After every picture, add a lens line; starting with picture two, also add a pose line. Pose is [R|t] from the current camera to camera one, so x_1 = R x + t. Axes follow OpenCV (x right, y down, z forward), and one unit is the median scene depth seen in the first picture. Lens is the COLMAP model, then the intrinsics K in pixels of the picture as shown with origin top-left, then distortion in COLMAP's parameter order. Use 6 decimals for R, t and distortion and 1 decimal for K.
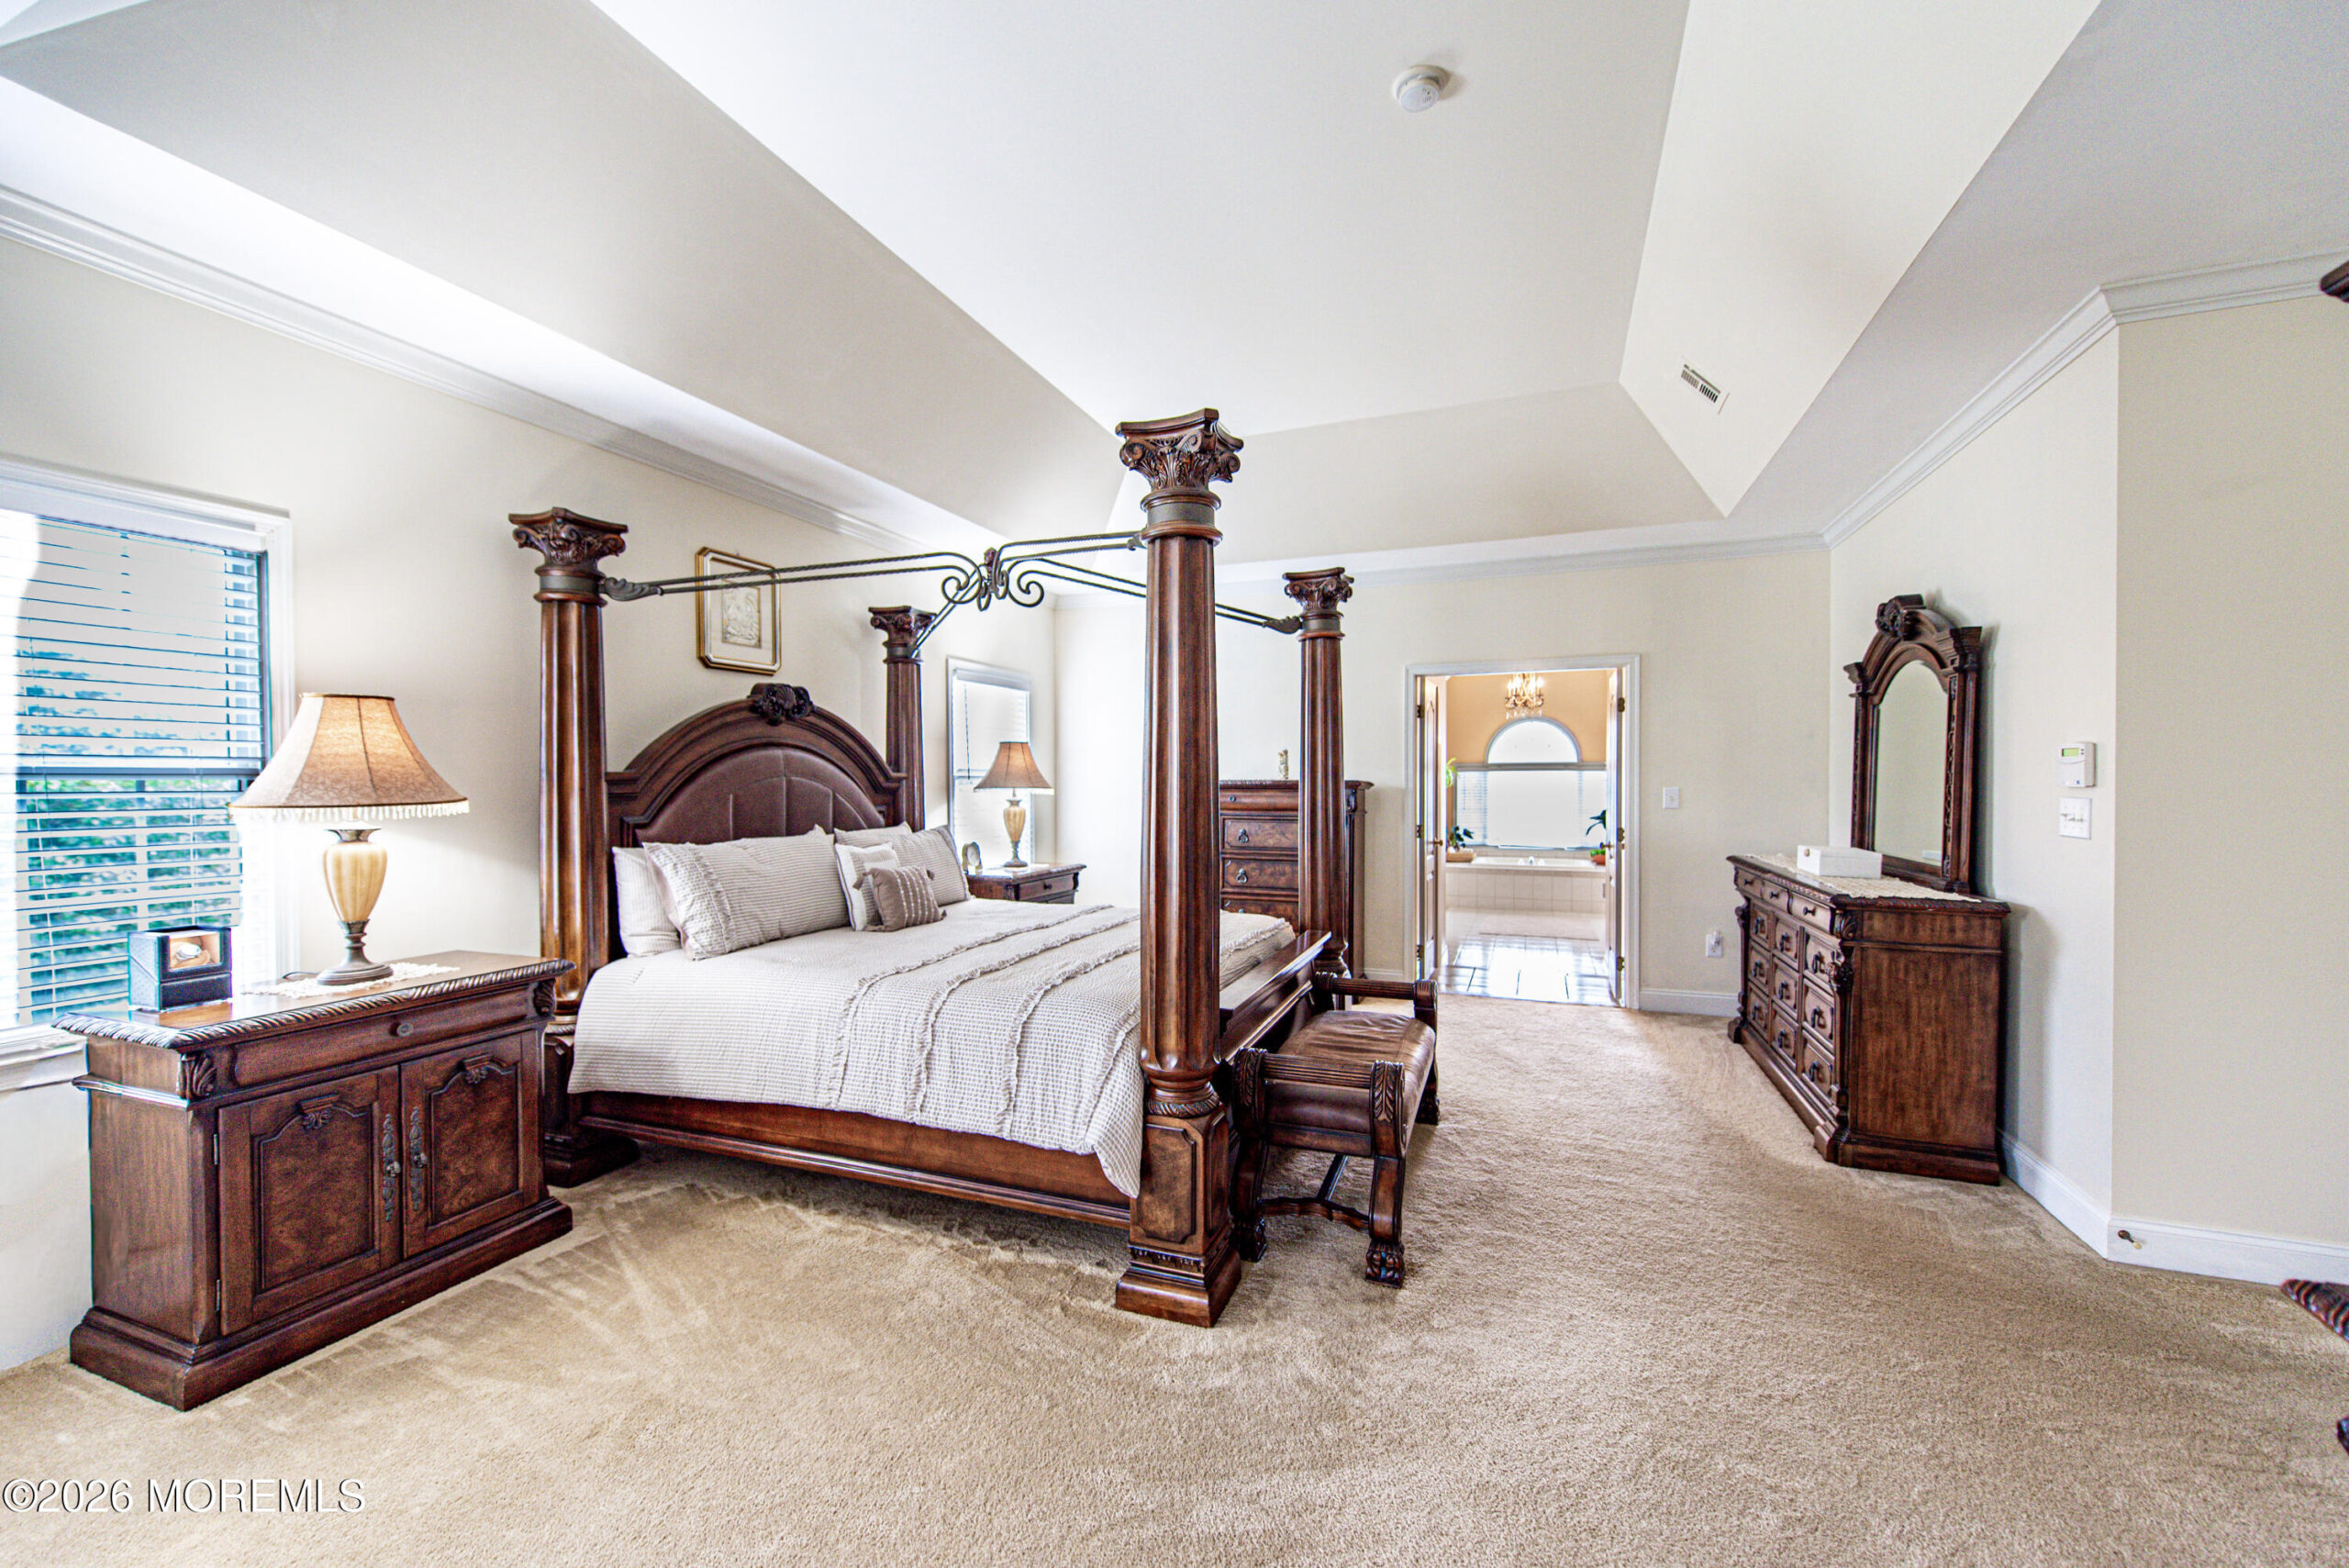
lens RADIAL K [[959.9, 0, 1165.3], [0, 959.9, 782.4], [0, 0, 1]] dist [0.010814, -0.003225]
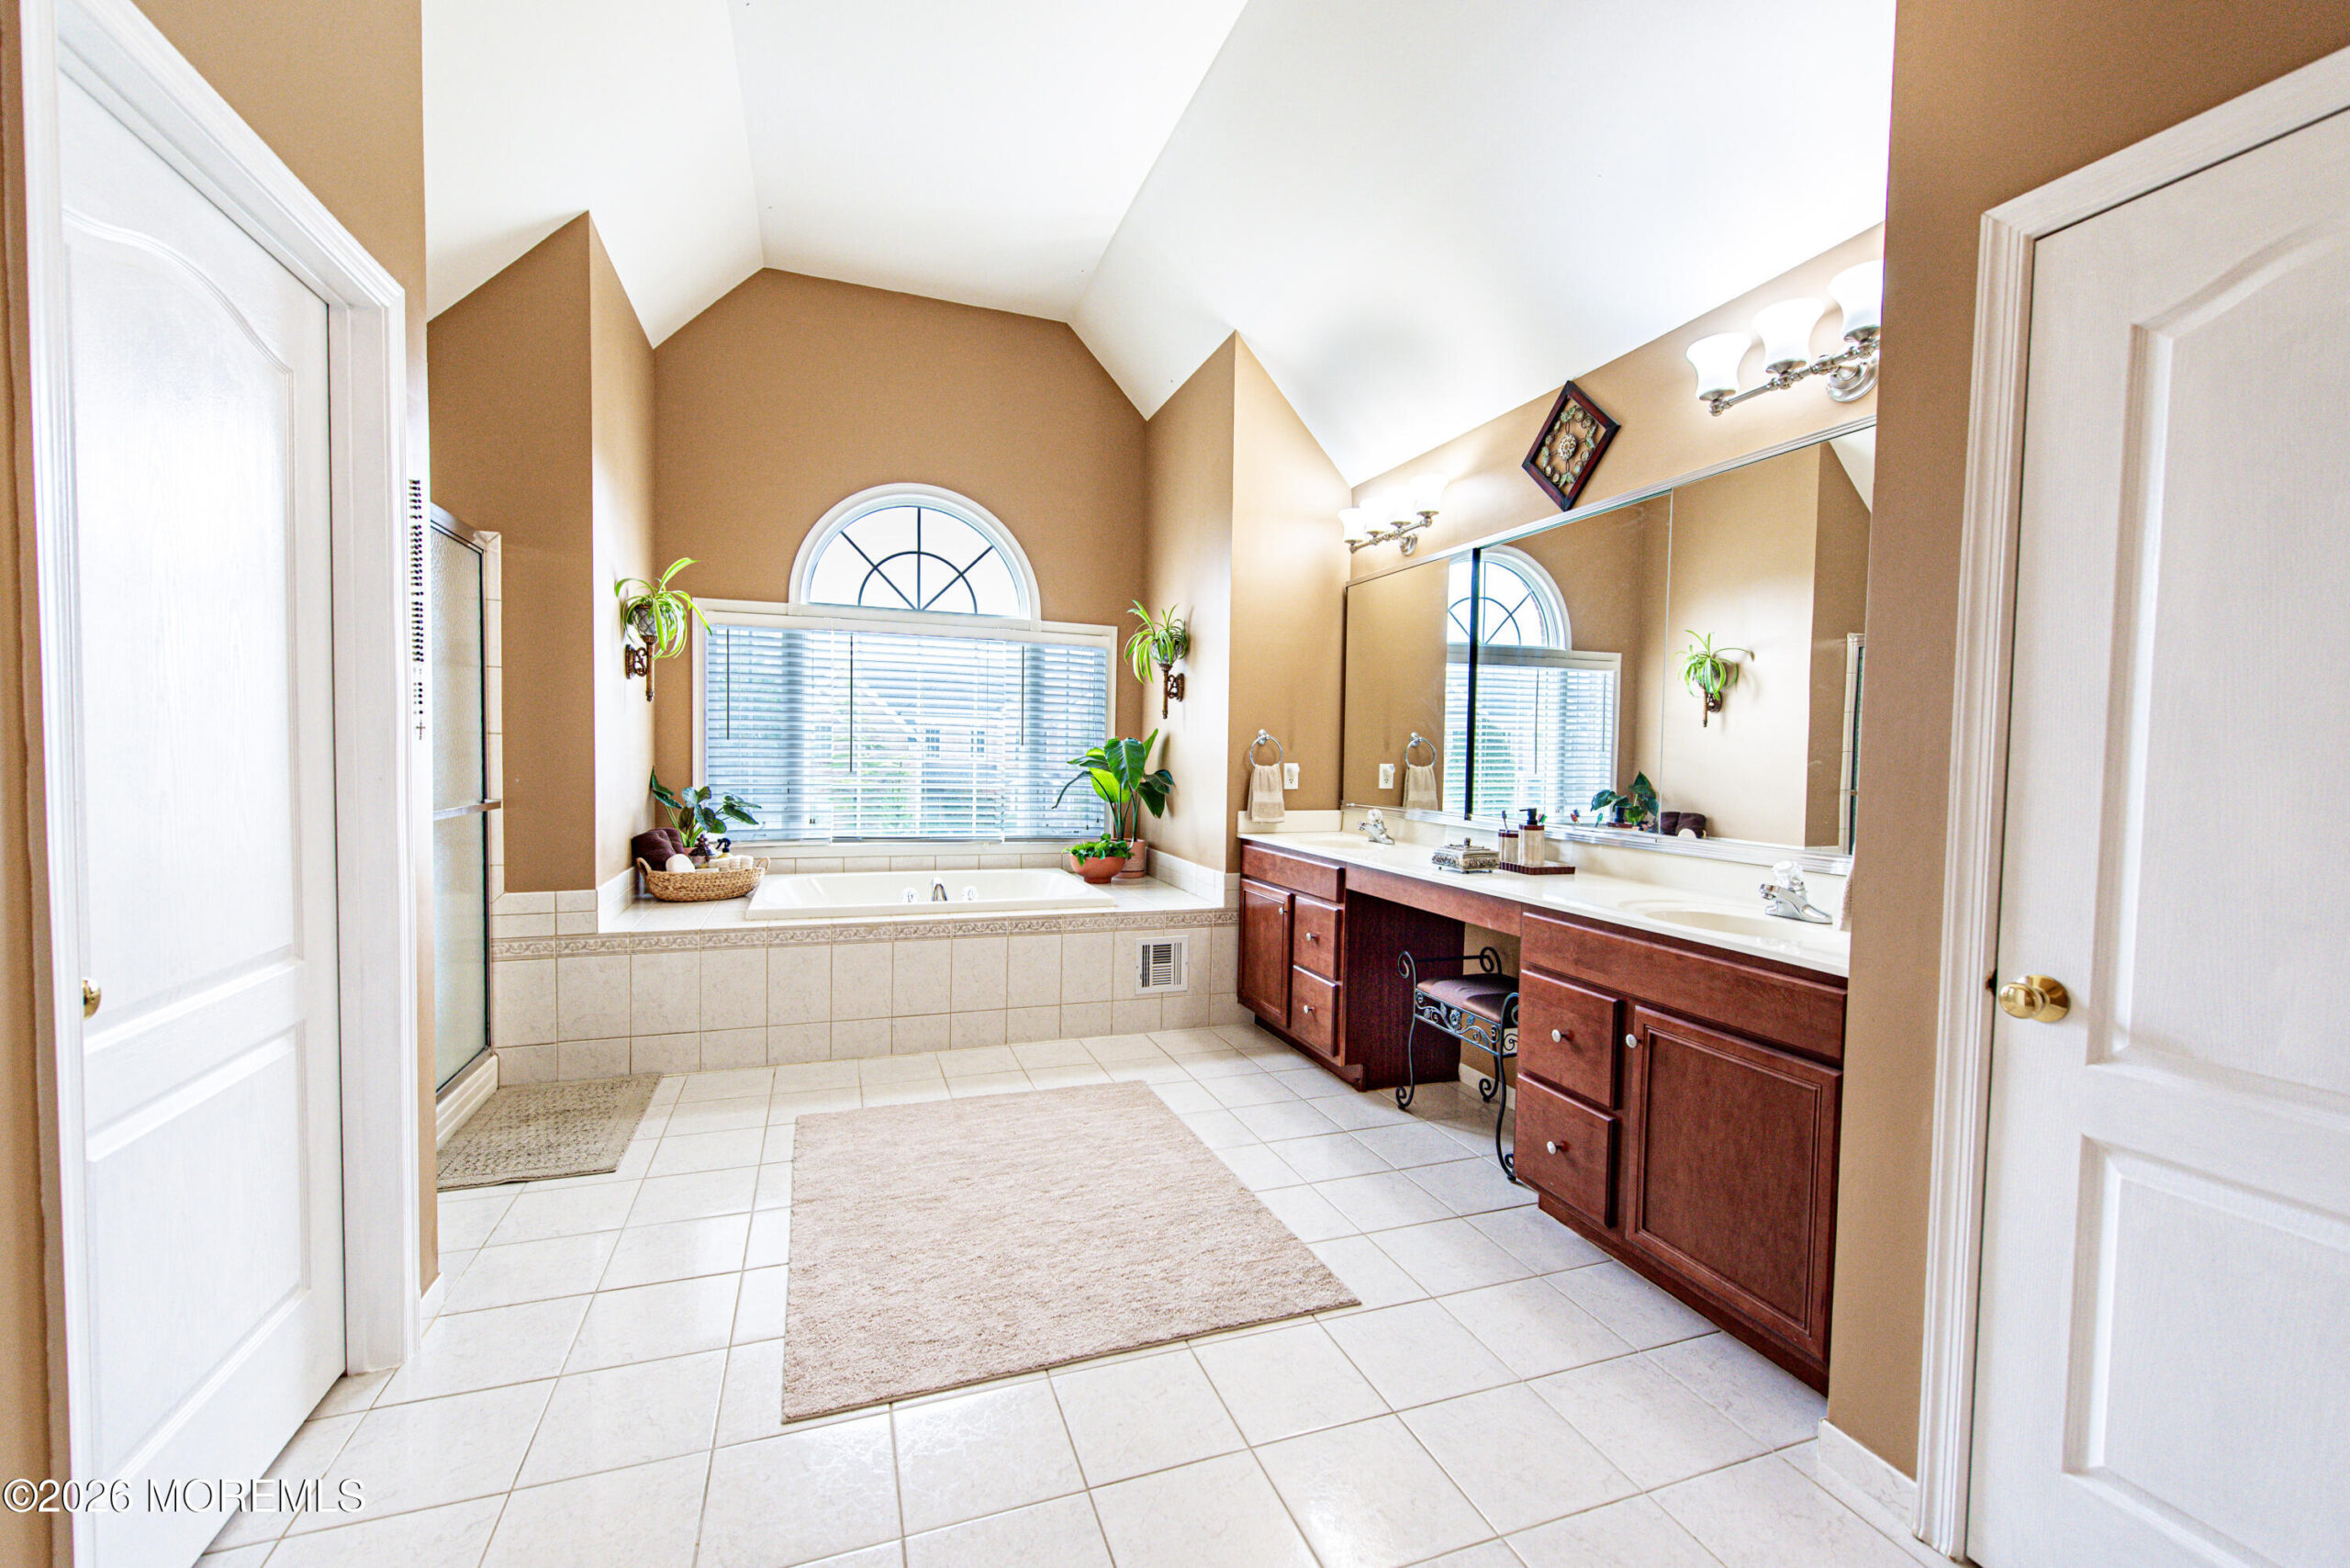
lens RADIAL K [[960.3, 0, 1177.2], [0, 960.3, 787.7], [0, 0, 1]] dist [0.010814, -0.003225]
pose [[0.752657, -0.013000, 0.658285, 0.218537], [-0.011896, 0.999373, 0.033337, 0.034543], [-0.658306, -0.032922, 0.752030, 0.677043]]
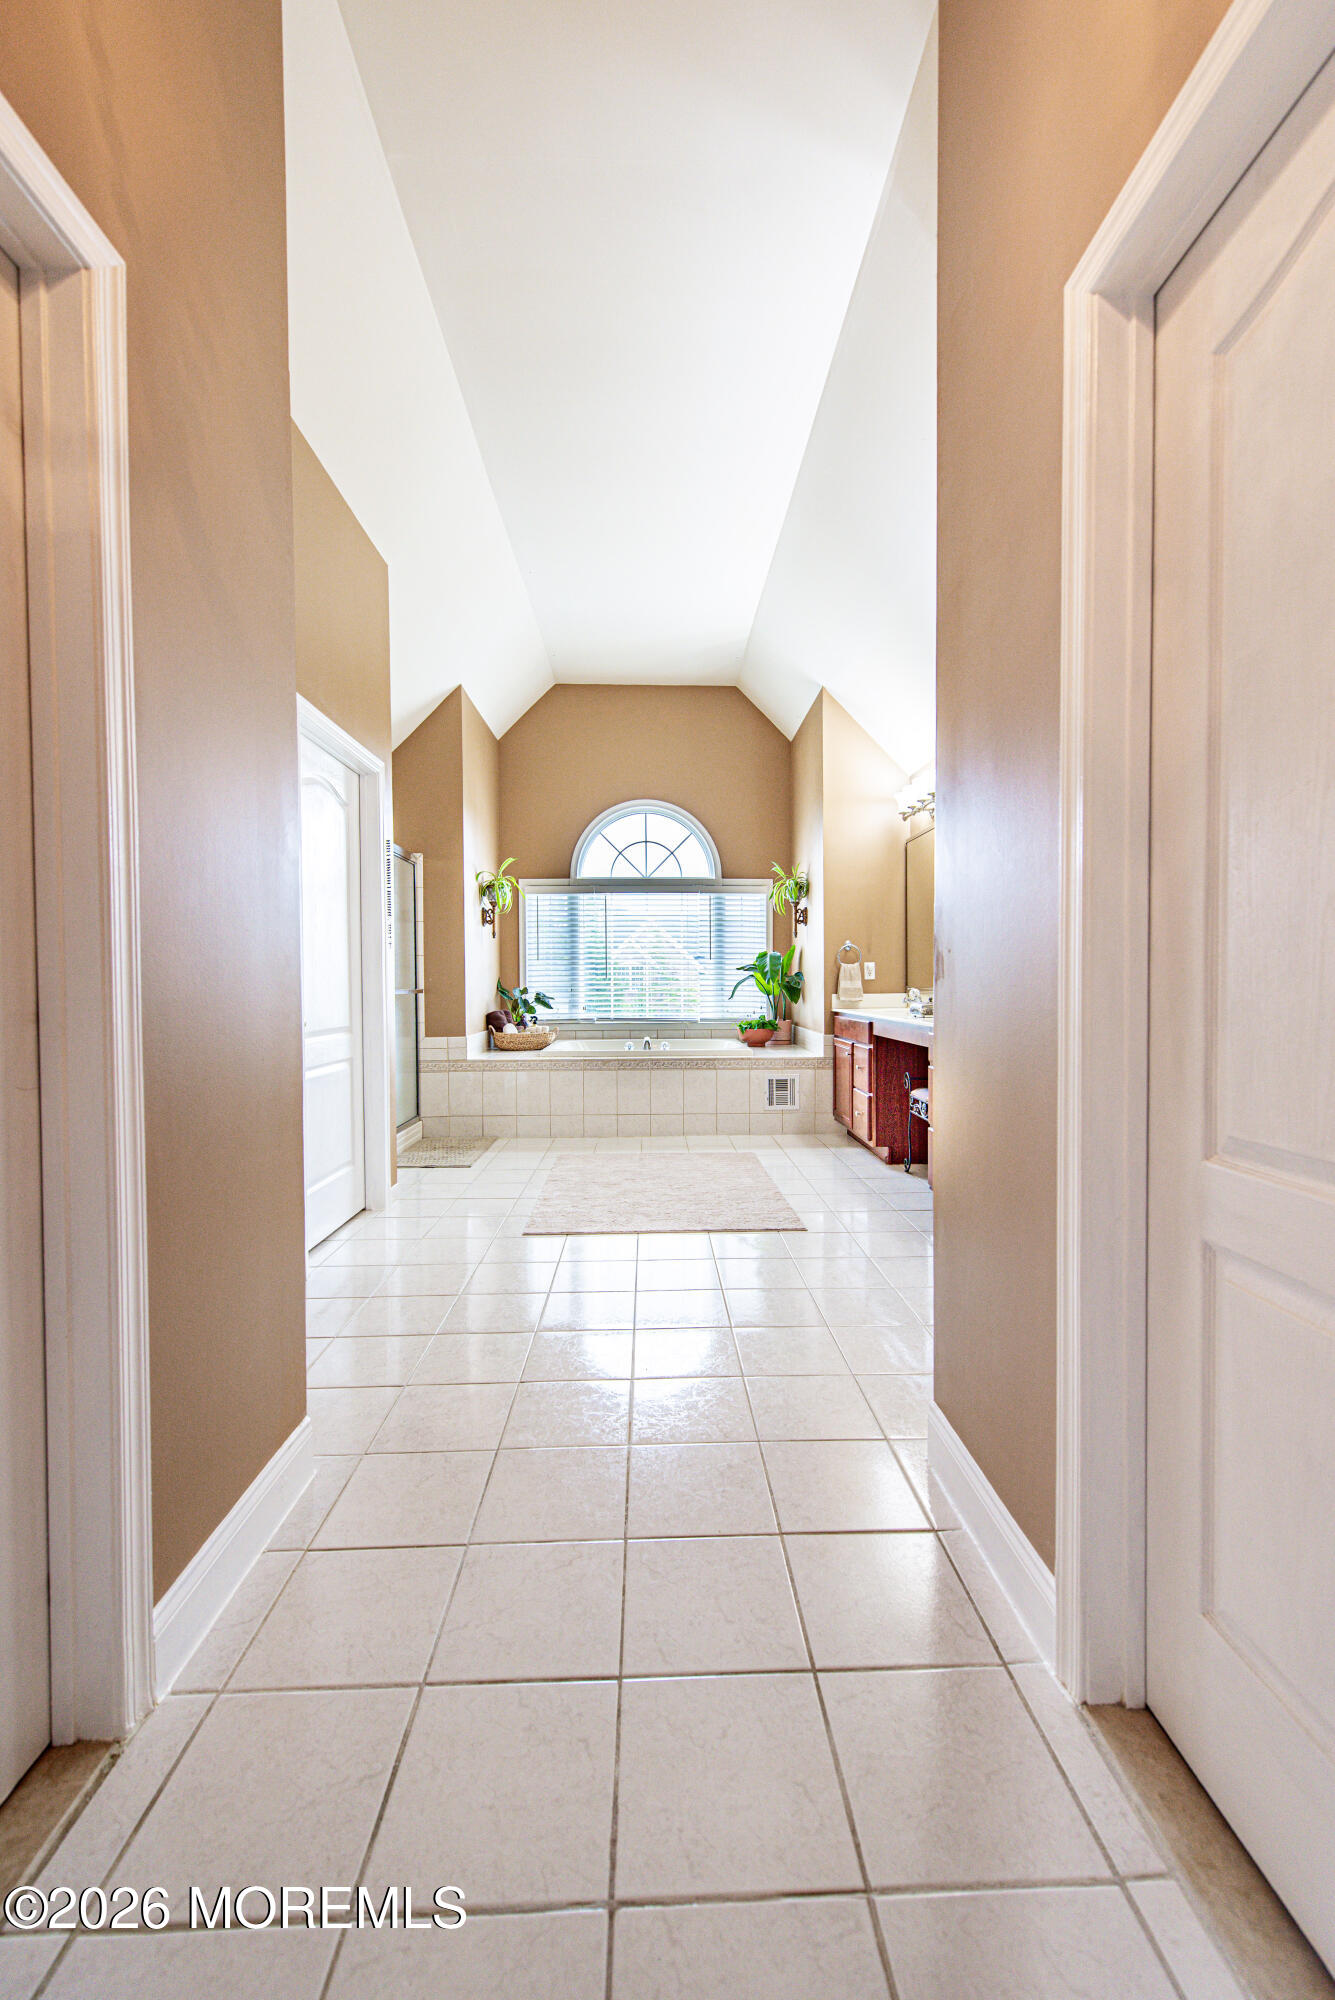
lens RADIAL K [[817.3, 0, 677.0], [0, 817.3, 1000.9], [0, 0, 1]] dist [0.010814, -0.003225]
pose [[0.922545, -0.013536, 0.385652, 0.209693], [0.010139, 0.999890, 0.010842, 0.051118], [-0.385756, -0.006092, 0.922581, 0.546300]]
